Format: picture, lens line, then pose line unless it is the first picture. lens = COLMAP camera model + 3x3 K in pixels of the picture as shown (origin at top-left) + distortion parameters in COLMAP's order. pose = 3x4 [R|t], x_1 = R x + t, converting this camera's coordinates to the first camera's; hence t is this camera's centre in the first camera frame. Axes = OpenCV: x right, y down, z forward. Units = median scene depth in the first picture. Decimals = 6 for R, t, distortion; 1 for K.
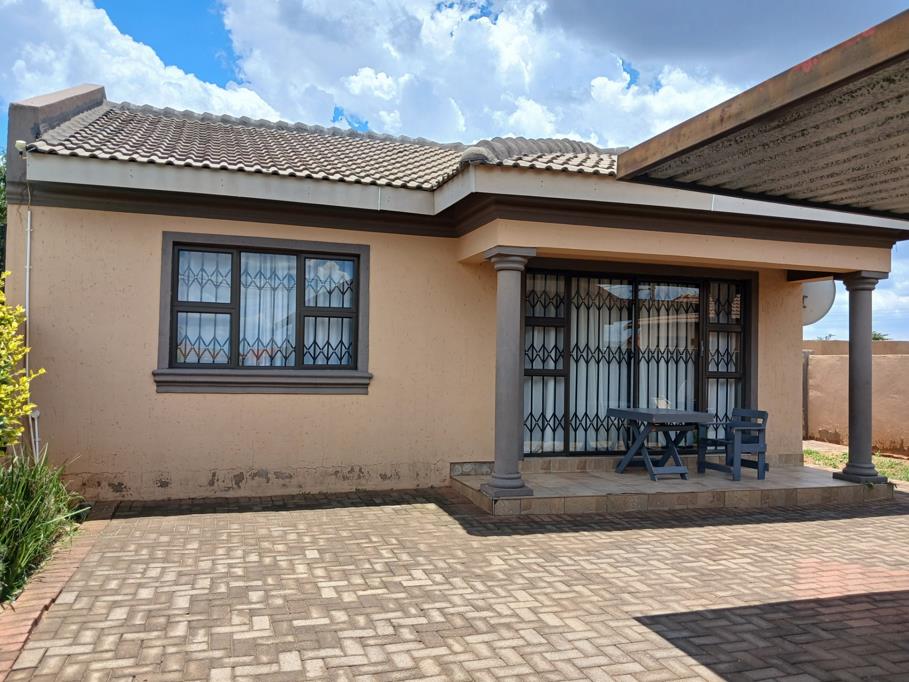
lens RADIAL K [[702.1, 0, 454.3], [0, 702.1, 340.4], [0, 0, 1]] dist [0.049073, -0.072963]
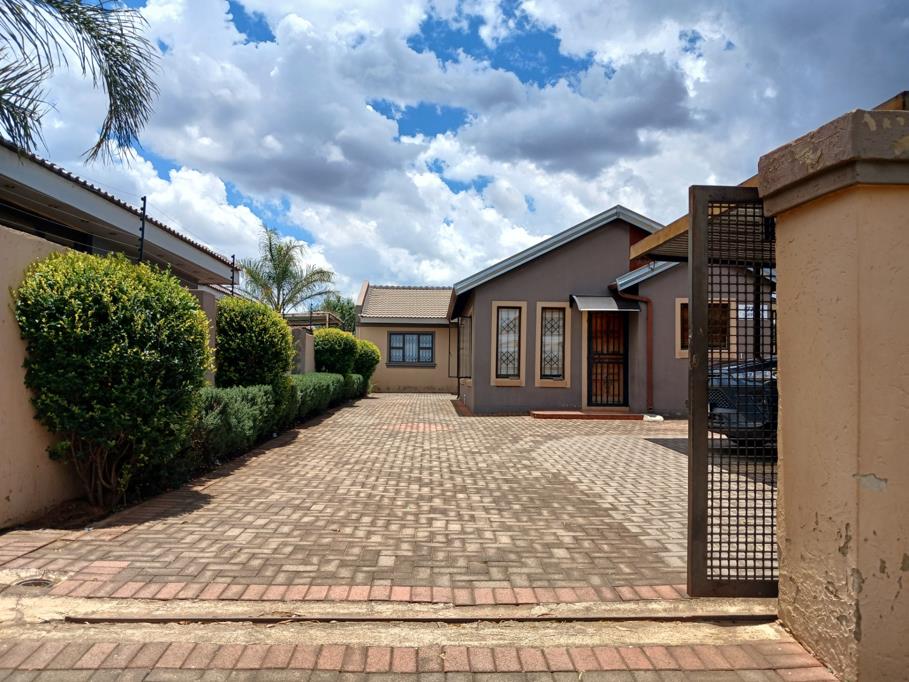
lens RADIAL K [[702.1, 0, 449.4], [0, 702.1, 337.4], [0, 0, 1]] dist [0.049073, -0.072963]
pose [[0.963230, -0.017348, -0.268118, 1.036421], [0.010476, 0.999579, -0.027039, 0.007111], [0.268474, 0.023236, 0.963007, -2.852026]]
